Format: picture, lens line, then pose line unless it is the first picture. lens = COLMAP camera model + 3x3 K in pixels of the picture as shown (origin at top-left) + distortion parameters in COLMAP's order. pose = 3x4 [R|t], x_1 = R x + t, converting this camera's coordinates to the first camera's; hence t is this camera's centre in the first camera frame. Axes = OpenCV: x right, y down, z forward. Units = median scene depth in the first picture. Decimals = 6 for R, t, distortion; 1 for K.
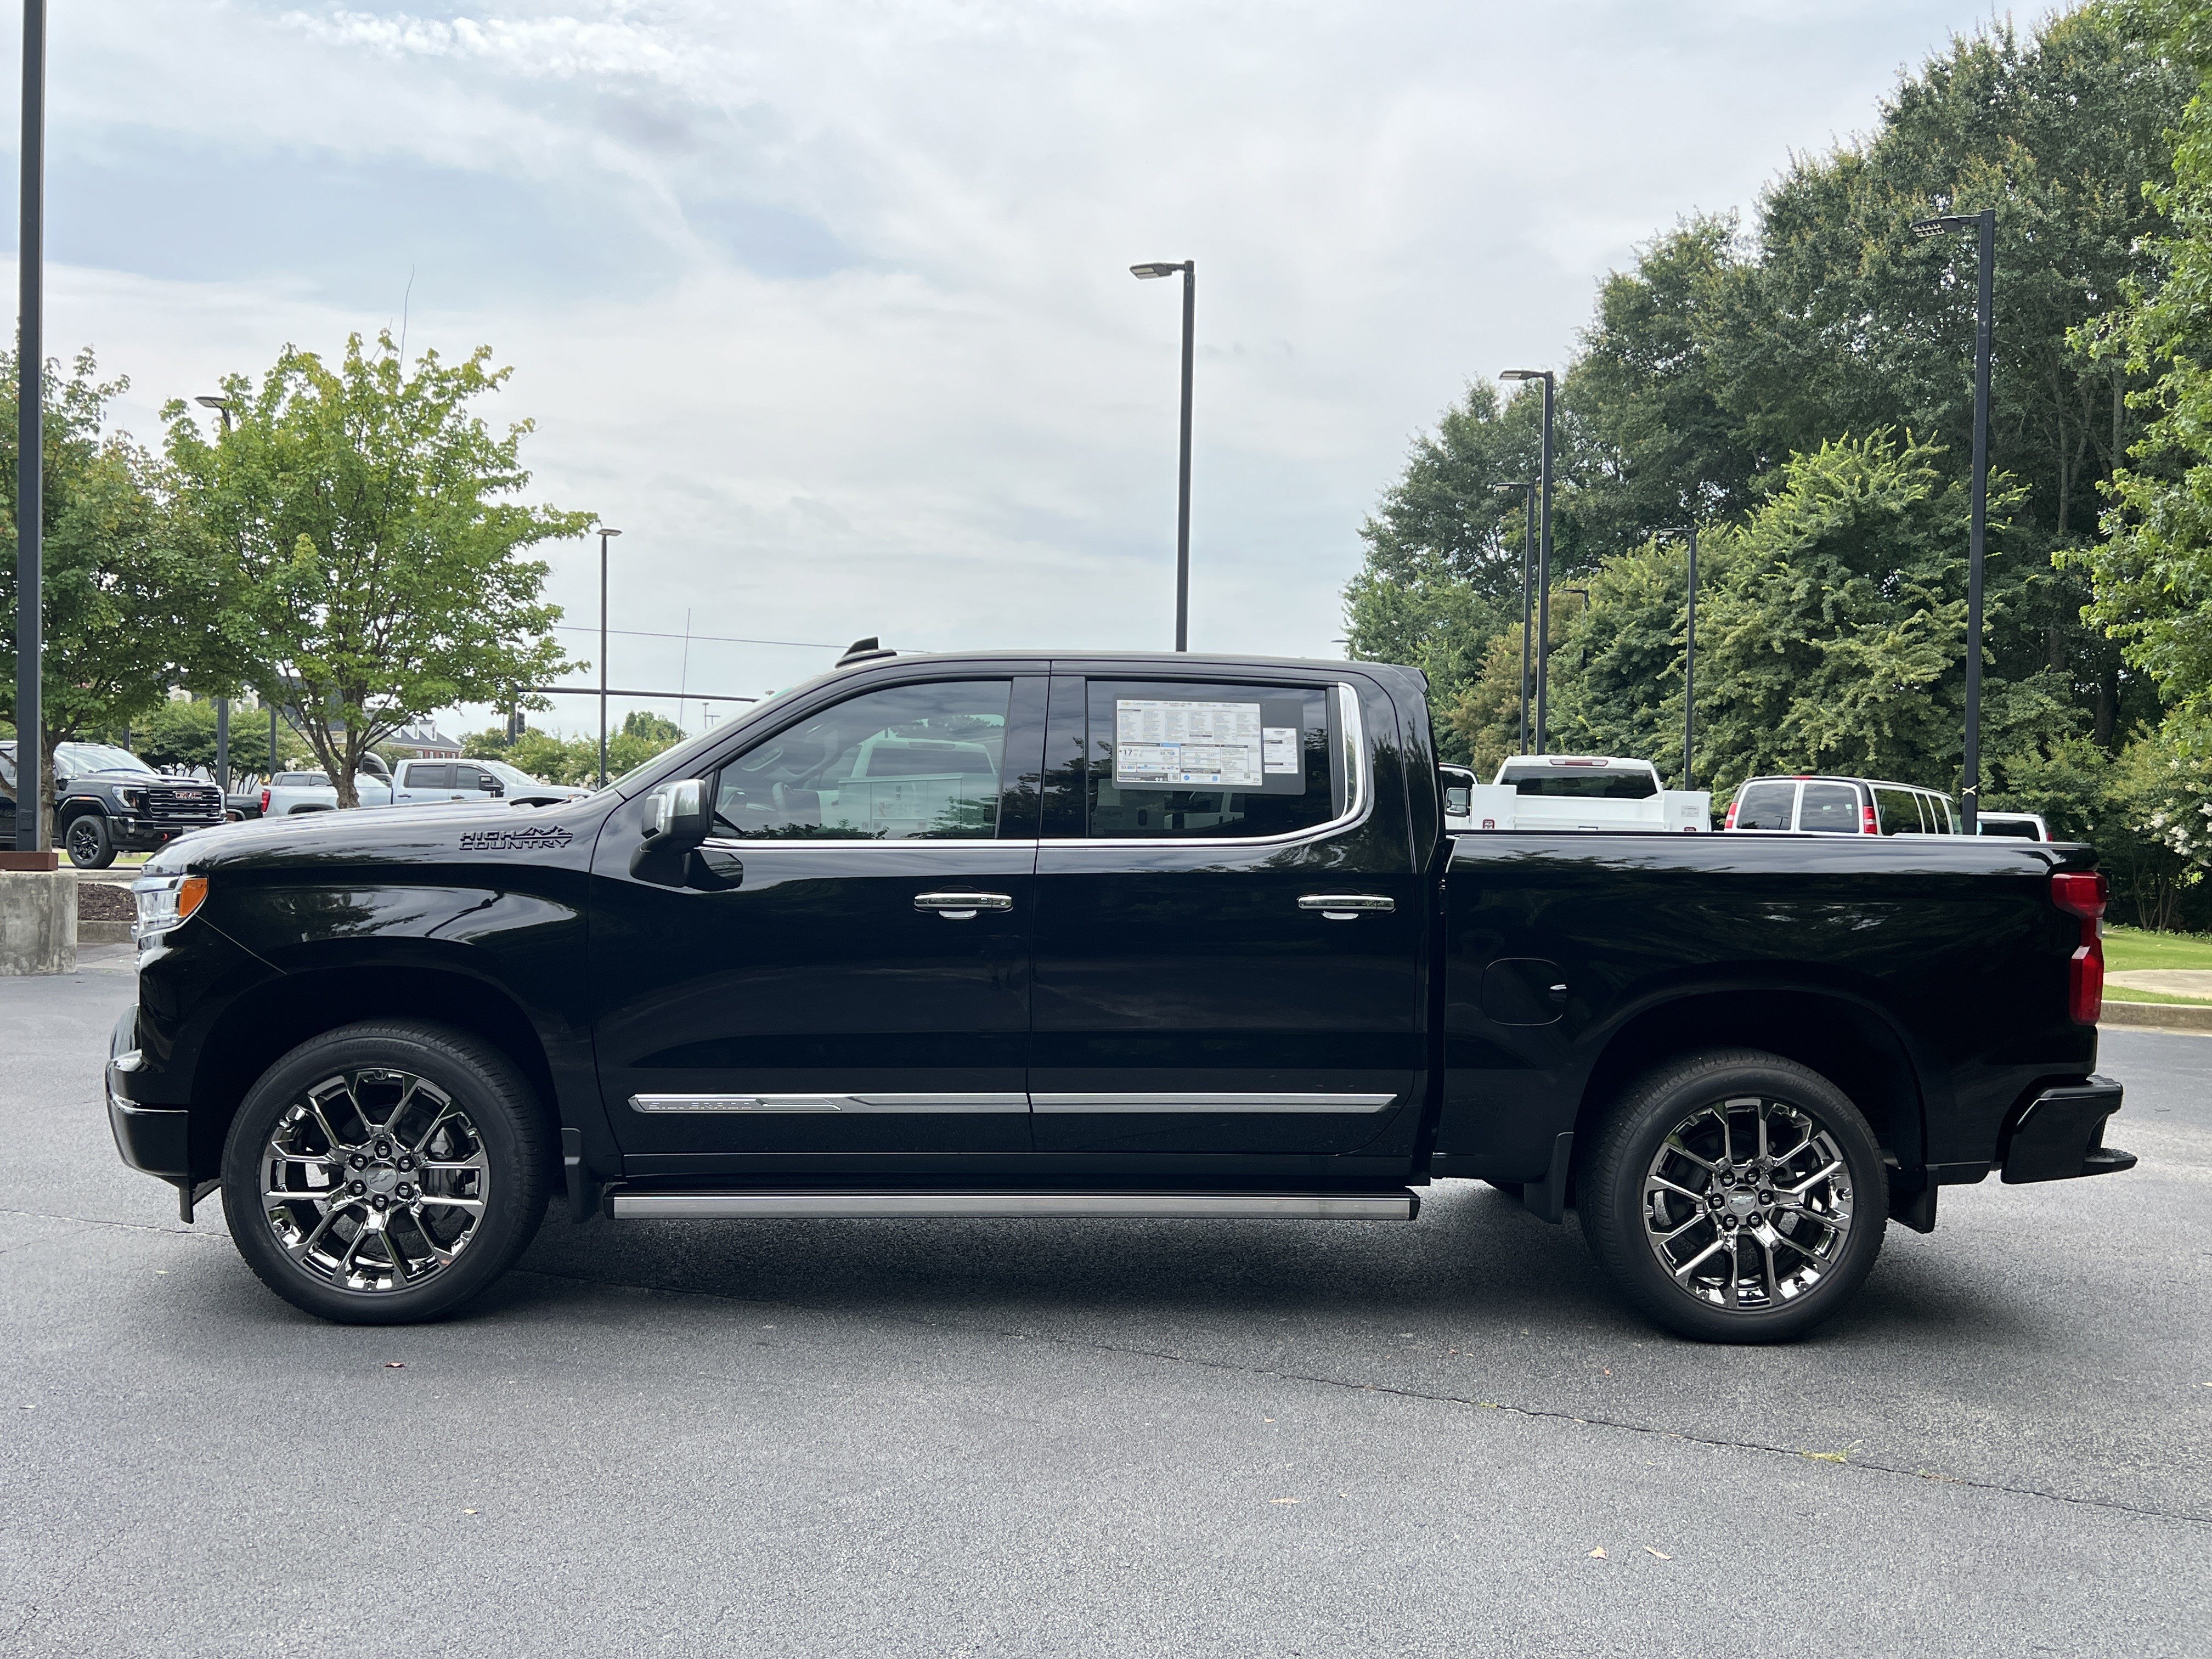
lens RADIAL K [[1805.1, 0, 1106.0], [0, 1805.1, 829.5], [0, 0, 1]] dist [0.026038, -0.047605]
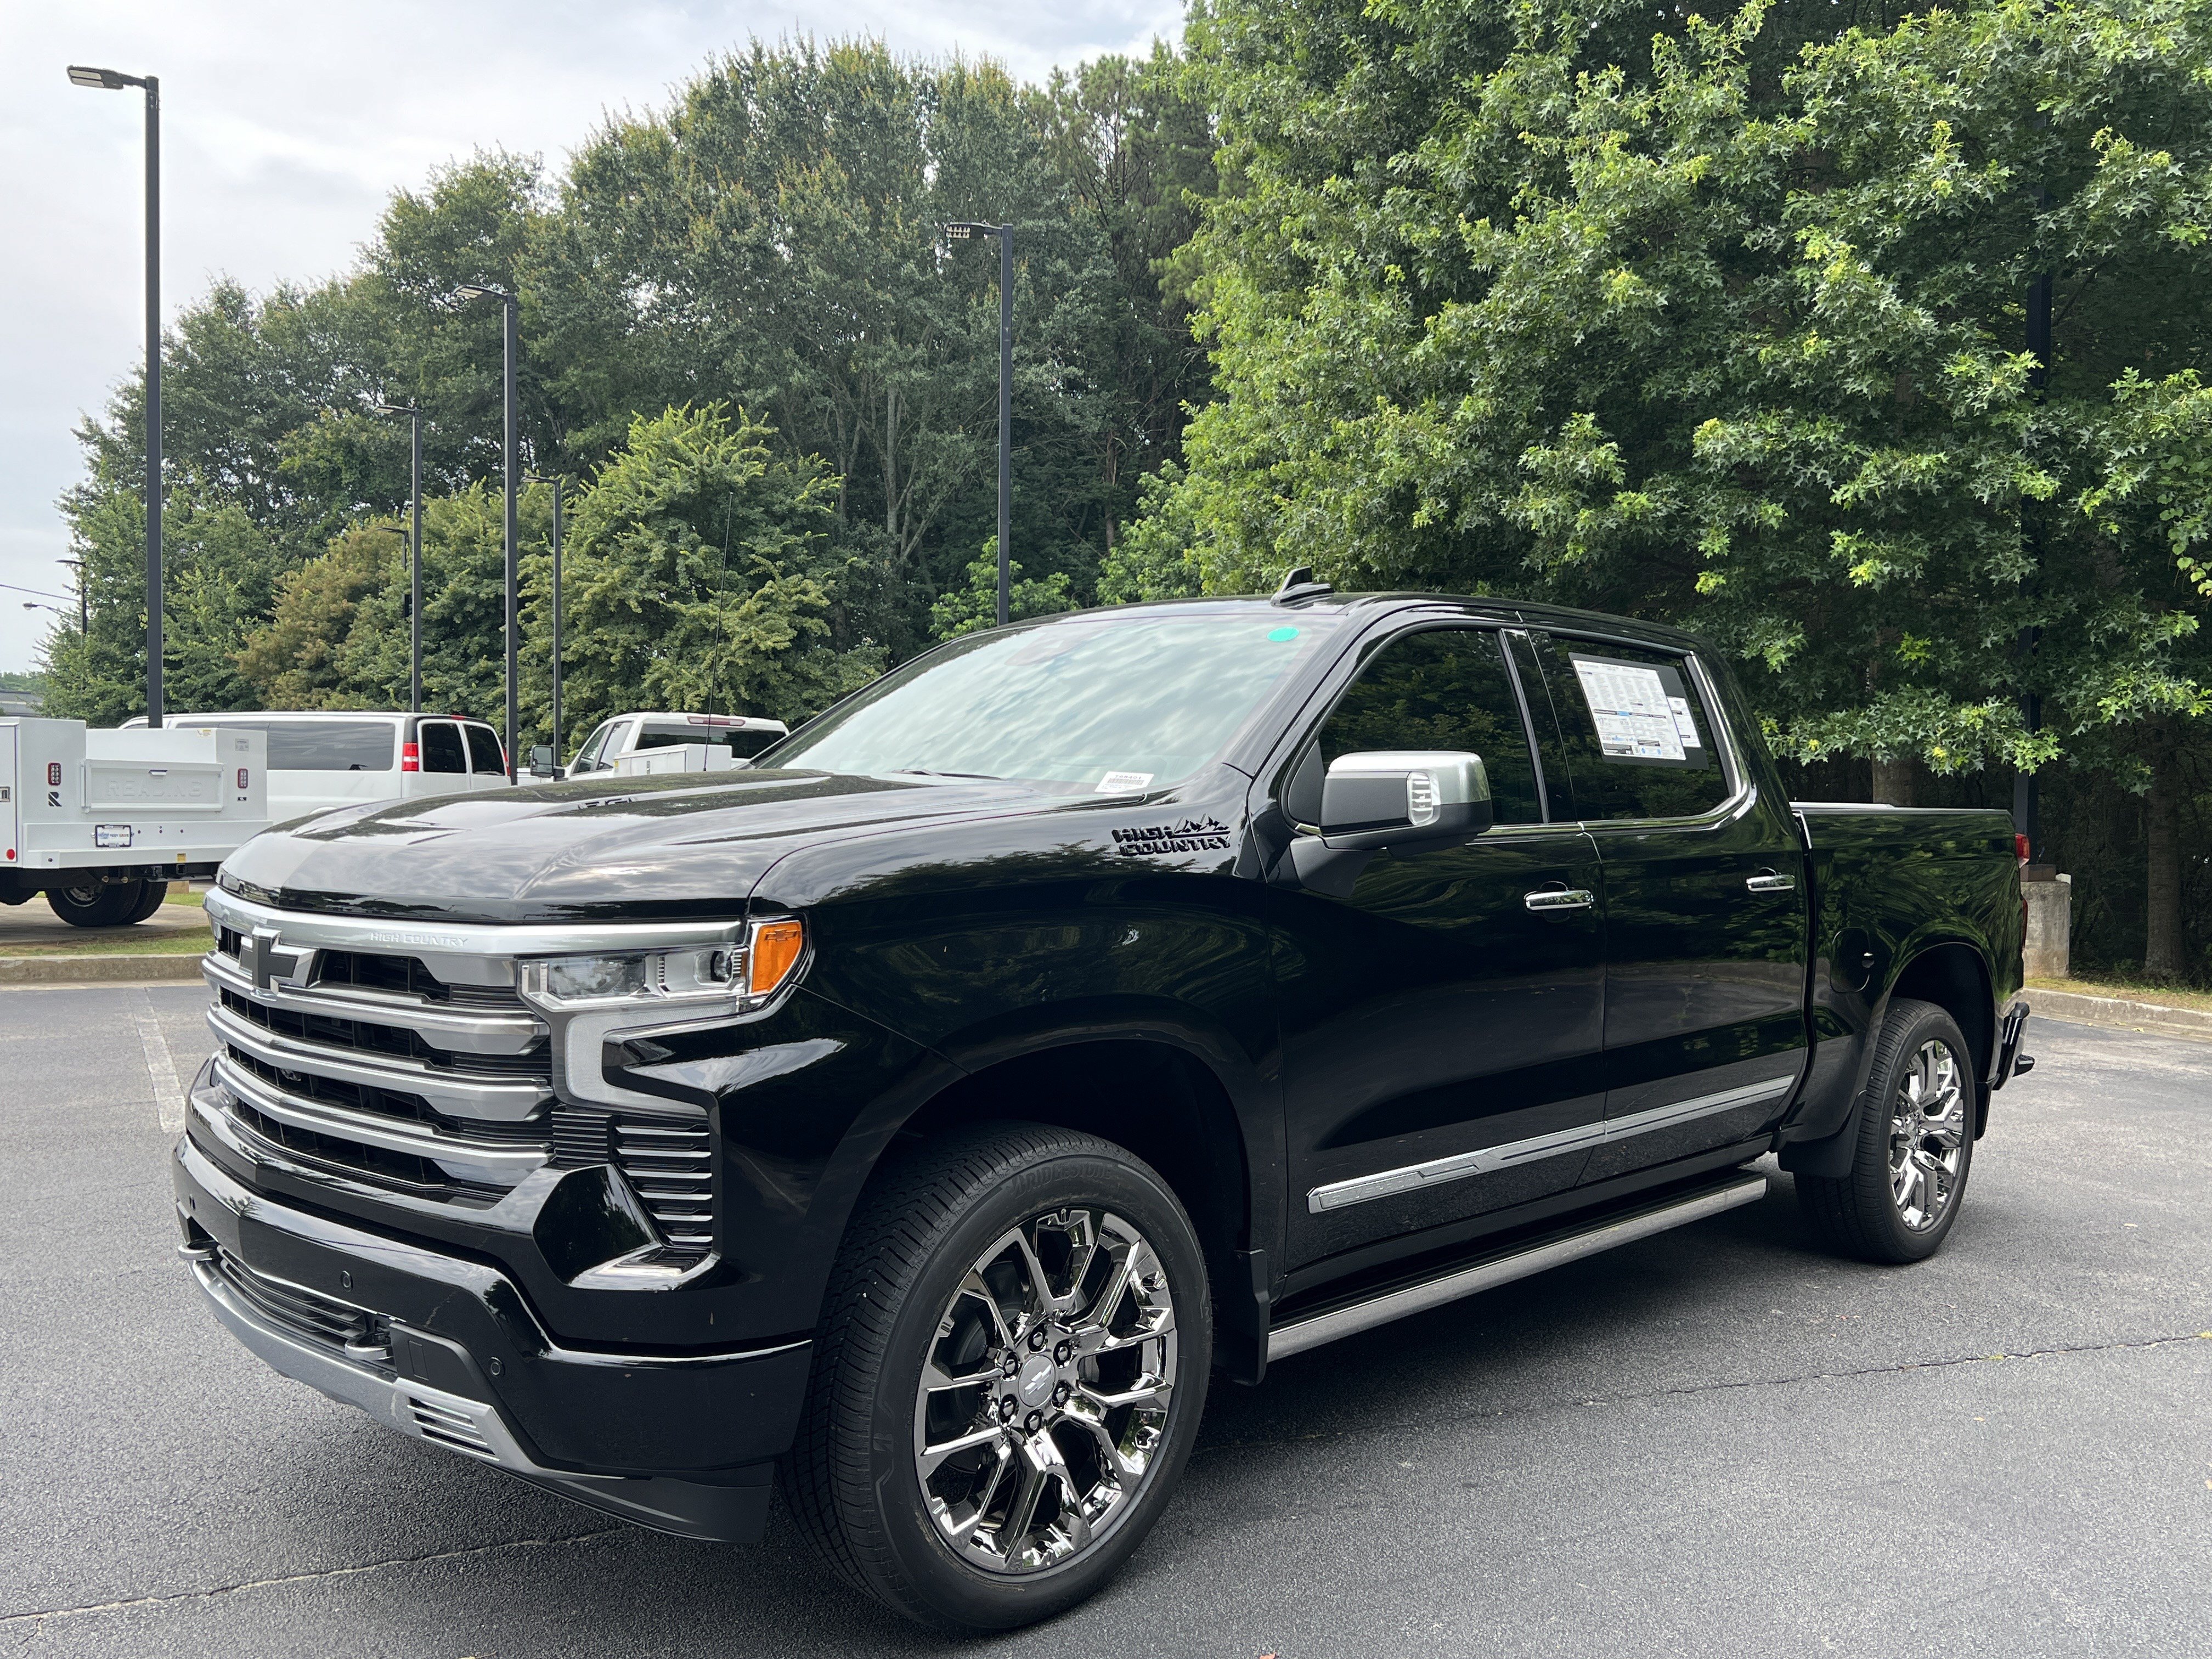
lens RADIAL K [[1805.1, 0, 1106.0], [0, 1805.1, 829.5], [0, 0, 1]] dist [0.026038, -0.047605]
pose [[0.740064, -0.017278, 0.672315, -0.111700], [0.000476, 0.999683, 0.025168, -0.001822], [-0.672537, -0.018306, 0.739837, 0.074025]]
